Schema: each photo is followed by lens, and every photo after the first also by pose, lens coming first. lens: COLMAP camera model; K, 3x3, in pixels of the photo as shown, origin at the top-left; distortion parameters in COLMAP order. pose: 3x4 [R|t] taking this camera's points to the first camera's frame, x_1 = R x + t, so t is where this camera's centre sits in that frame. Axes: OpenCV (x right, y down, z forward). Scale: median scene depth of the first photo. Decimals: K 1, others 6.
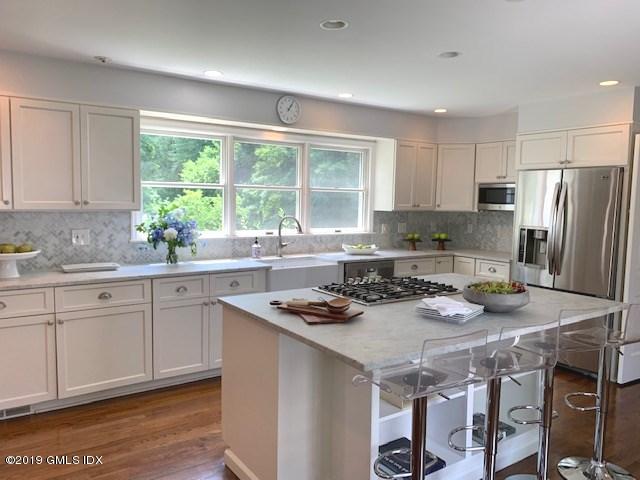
lens RADIAL K [[490.8, 0, 320.0], [0, 490.8, 240.0], [0, 0, 1]] dist [0.086696, -0.112769]
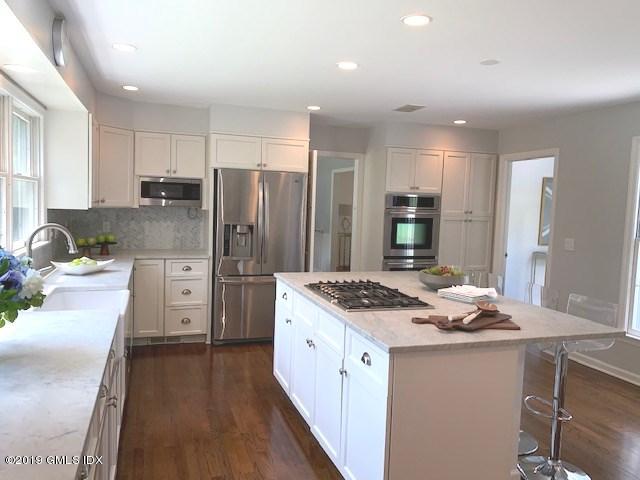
lens RADIAL K [[490.8, 0, 320.0], [0, 490.8, 240.0], [0, 0, 1]] dist [0.086696, -0.112769]
pose [[0.273643, -0.084434, 0.958118, -0.634780], [0.051579, 0.995994, 0.073041, -0.066534], [-0.960447, 0.029432, 0.276902, 0.623376]]
